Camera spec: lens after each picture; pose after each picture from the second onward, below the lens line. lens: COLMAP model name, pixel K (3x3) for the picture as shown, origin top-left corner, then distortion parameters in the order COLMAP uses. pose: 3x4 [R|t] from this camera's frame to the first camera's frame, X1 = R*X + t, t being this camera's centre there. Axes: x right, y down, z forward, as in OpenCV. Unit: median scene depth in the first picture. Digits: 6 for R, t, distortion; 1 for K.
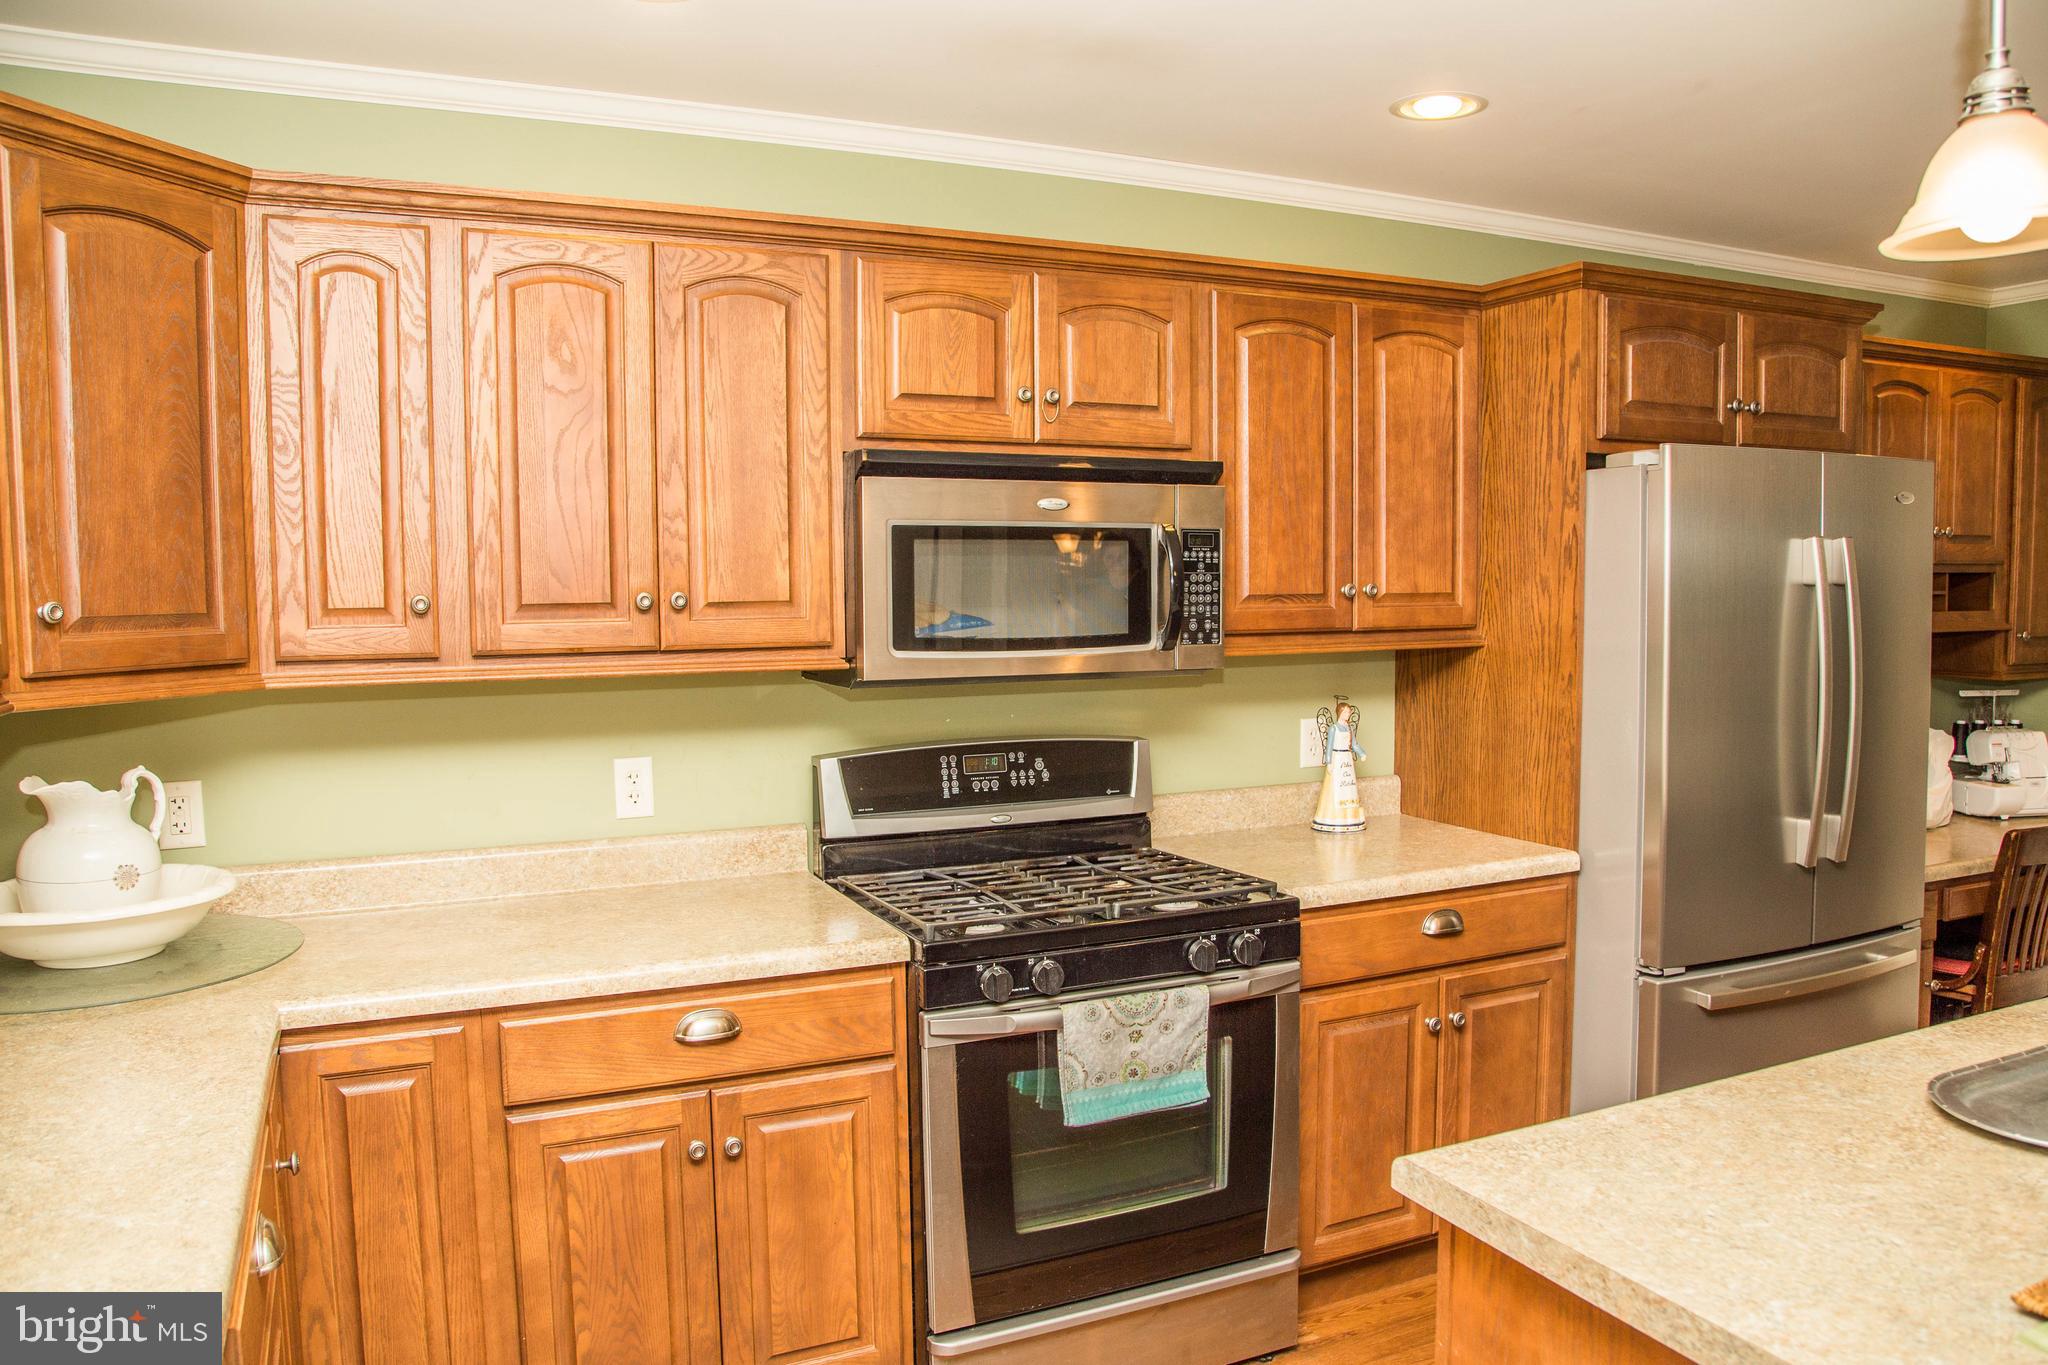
lens RADIAL K [[1427.0, 0, 1024.0], [0, 1427.0, 682.5], [0, 0, 1]] dist [-0.113914, 0.076797]
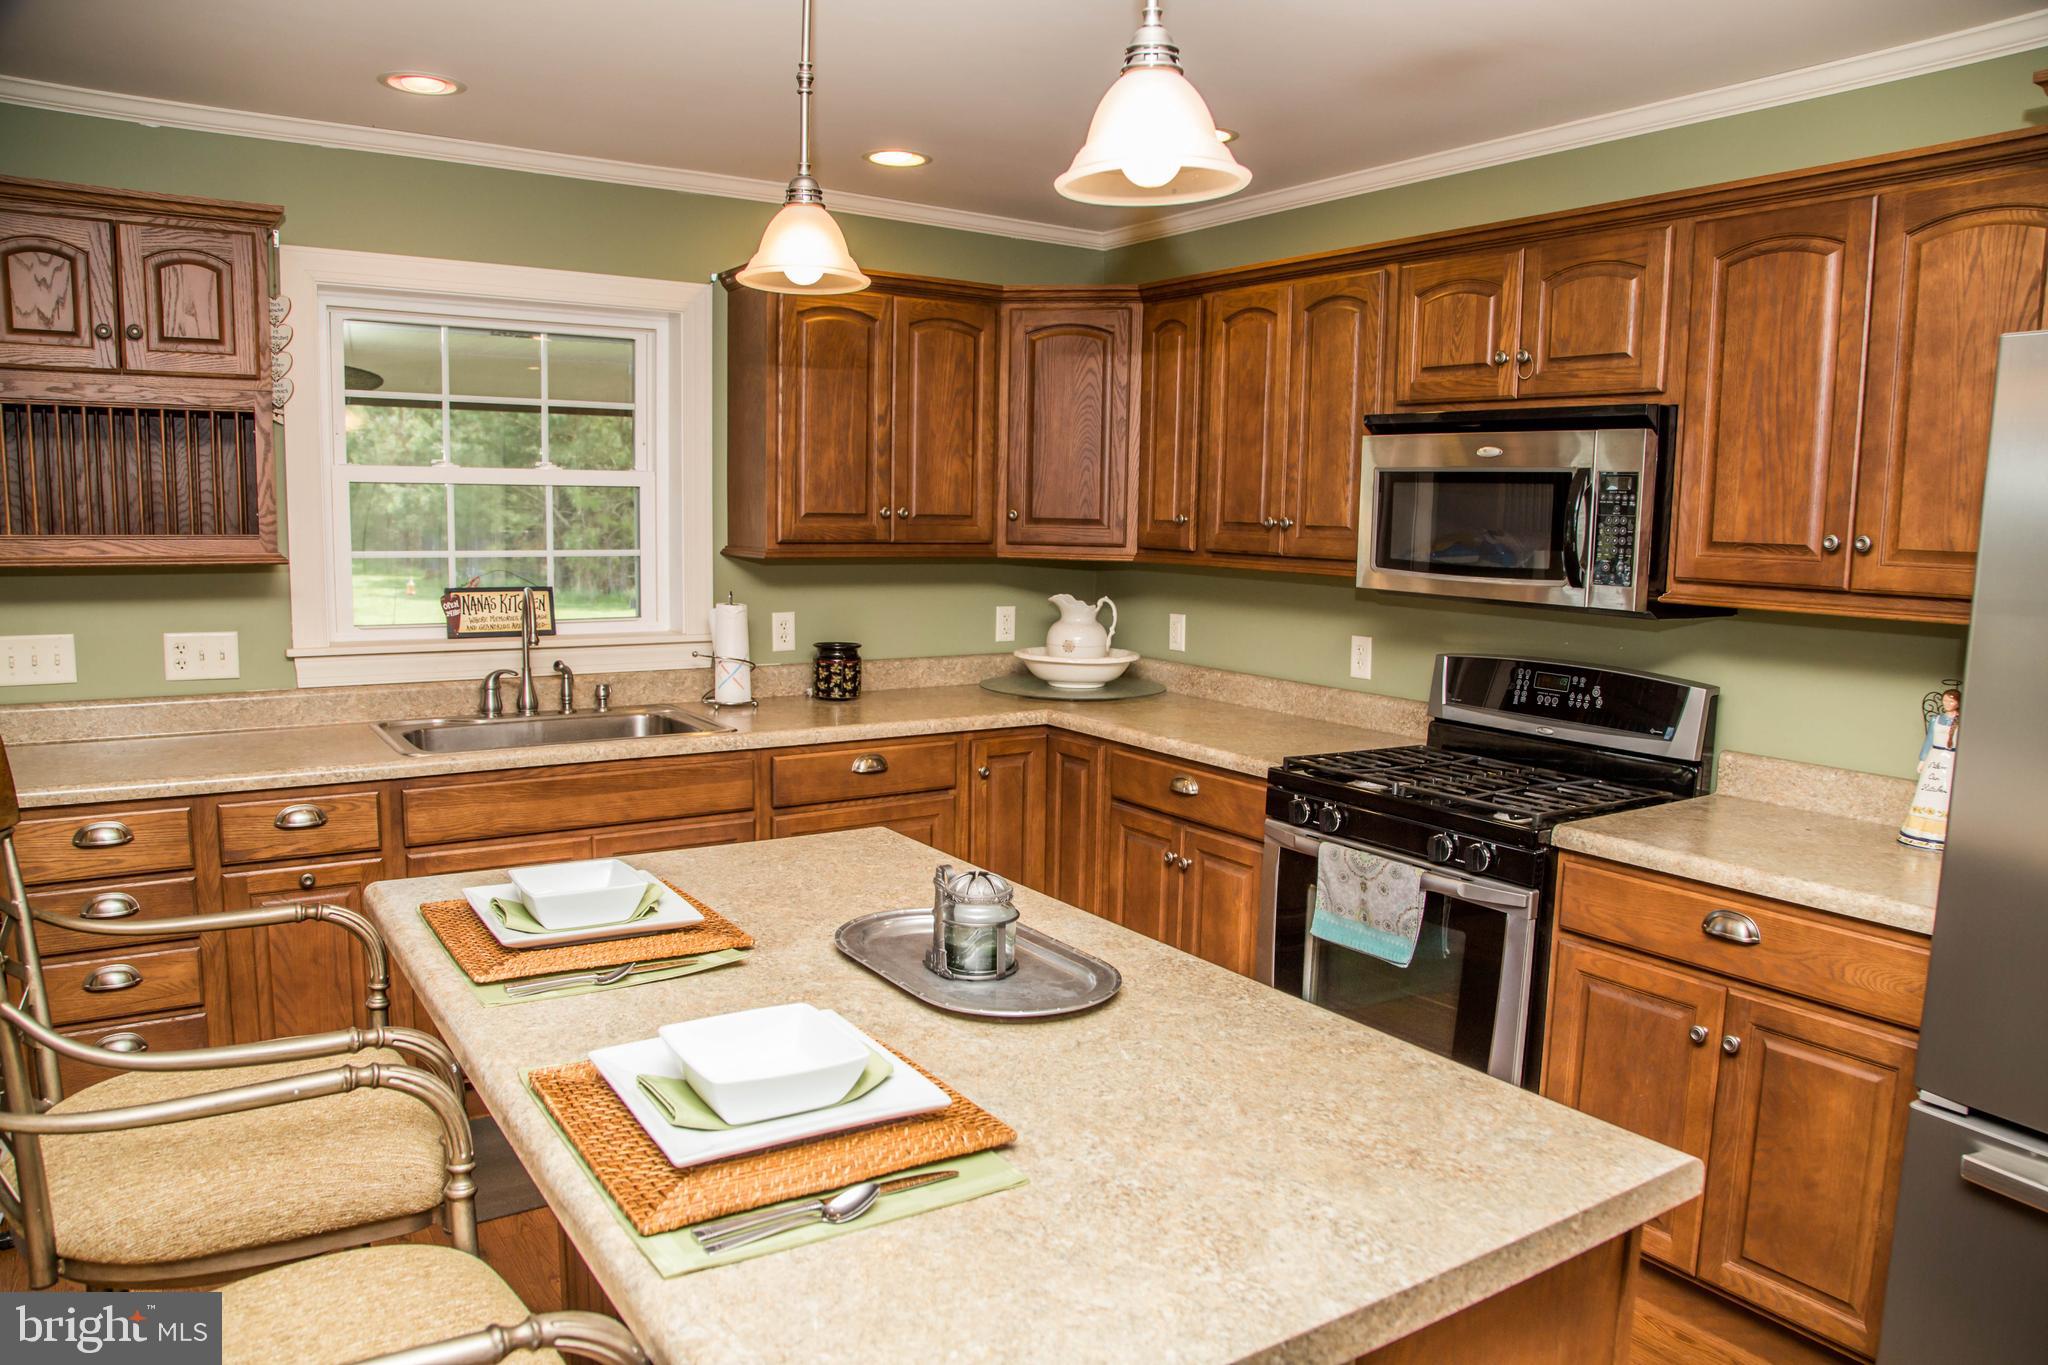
lens RADIAL K [[1394.6, 0, 1053.6], [0, 1394.6, 688.1], [0, 0, 1]] dist [-0.113951, 0.070349]
pose [[0.180258, 0.139954, -0.973612, 1.034748], [-0.091438, 0.987924, 0.125082, -0.041282], [0.979360, 0.066478, 0.190879, 0.433150]]
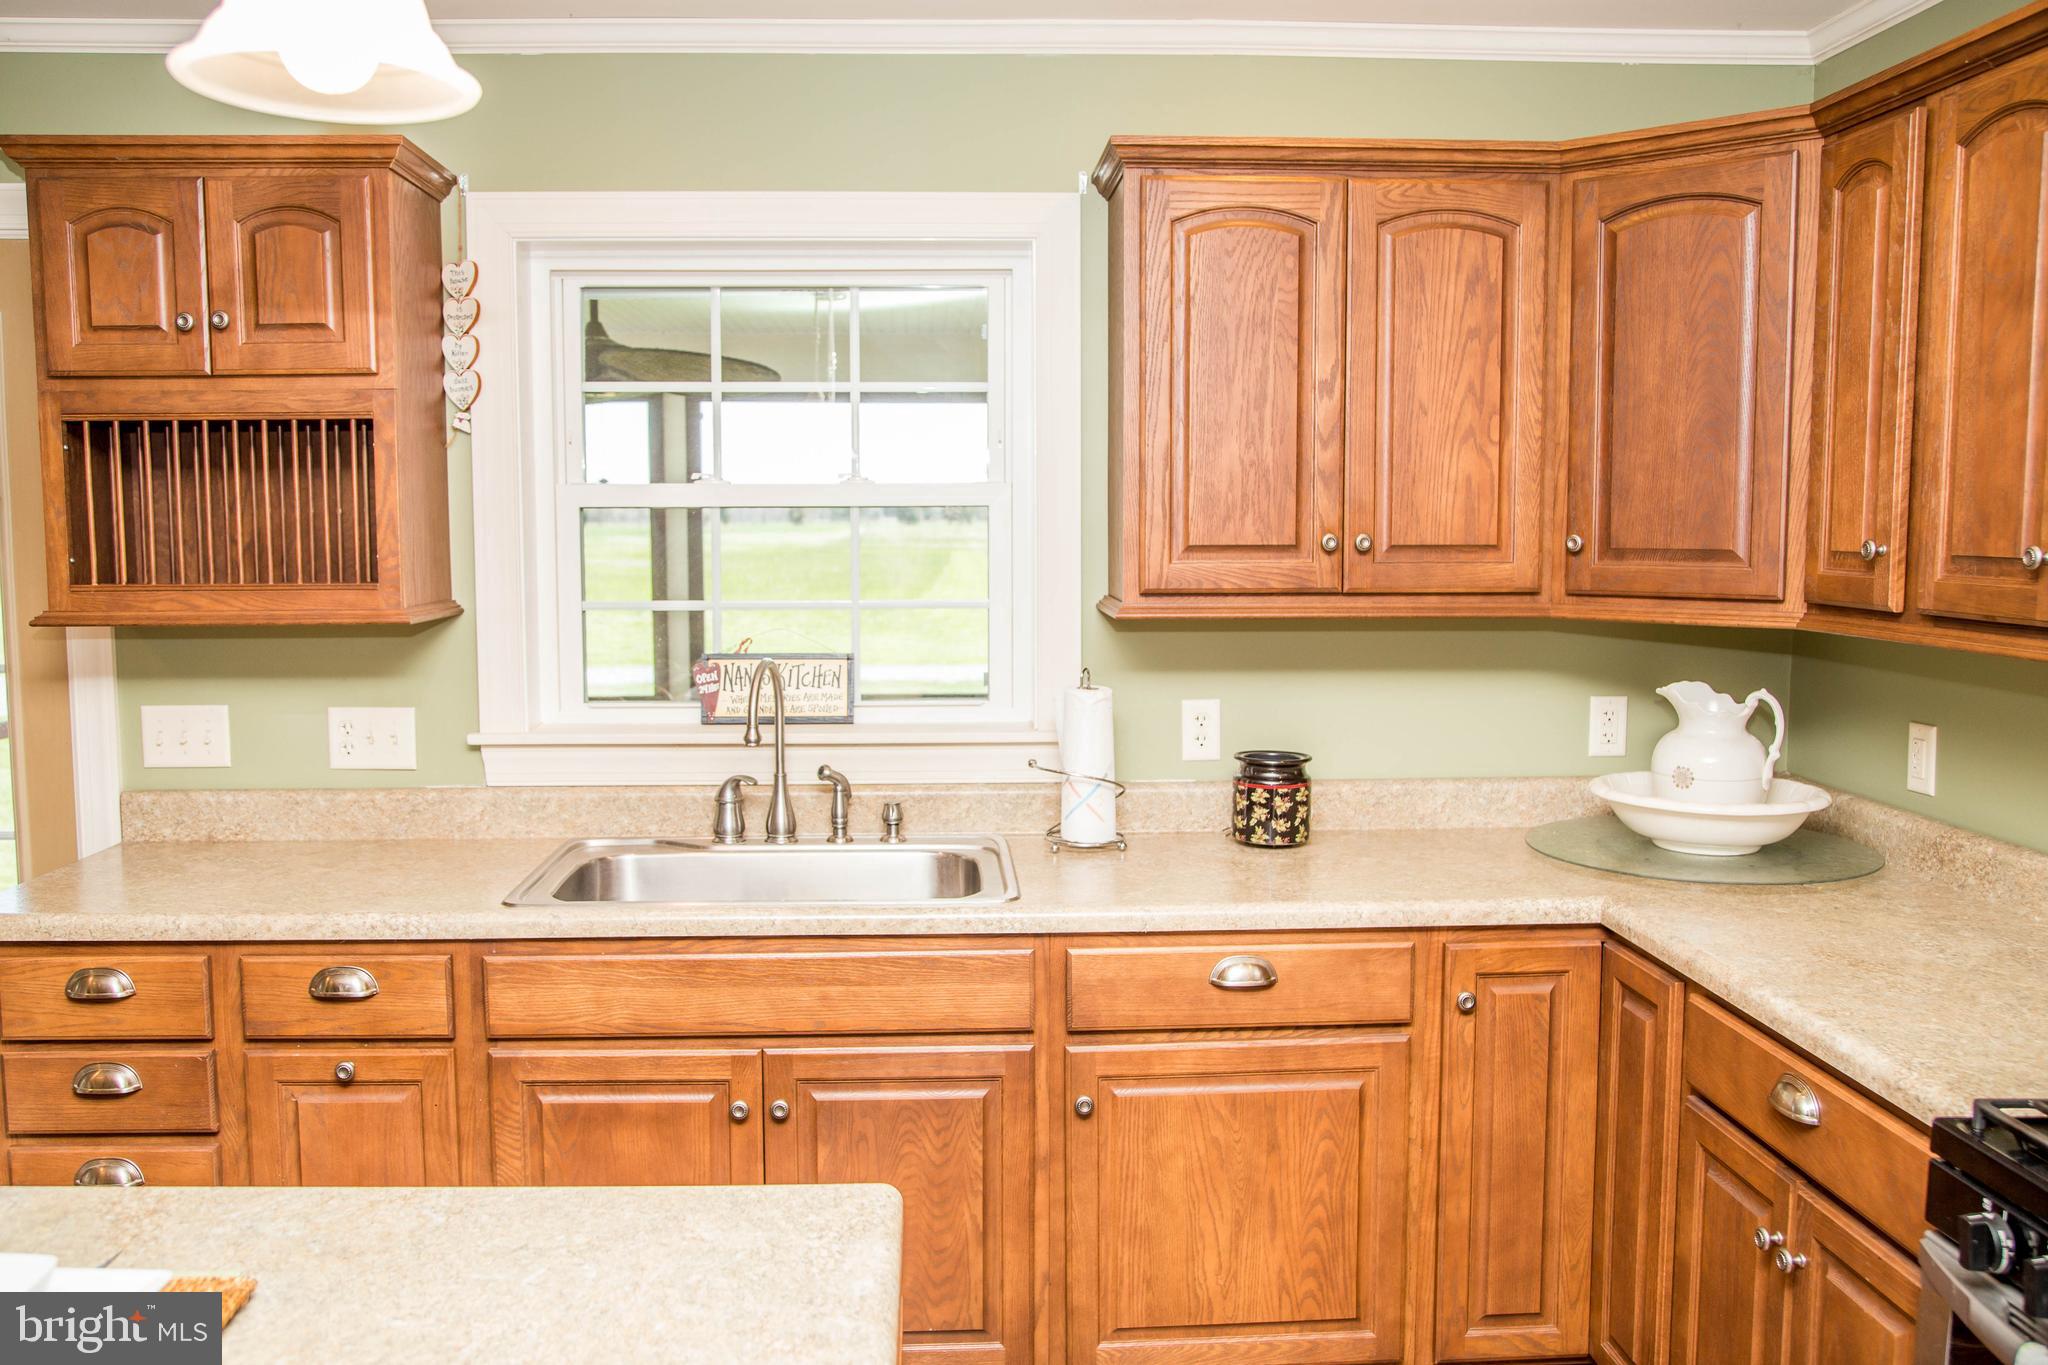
lens RADIAL K [[1683.8, 0, 1024.0], [0, 1683.8, 682.5], [0, 0, 1]] dist [-0.097103, 0.128862]
pose [[-0.366518, 0.105801, -0.924376, 0.616528], [-0.059872, 0.988772, 0.136911, -0.069419], [0.928483, 0.105525, -0.356068, 0.723692]]
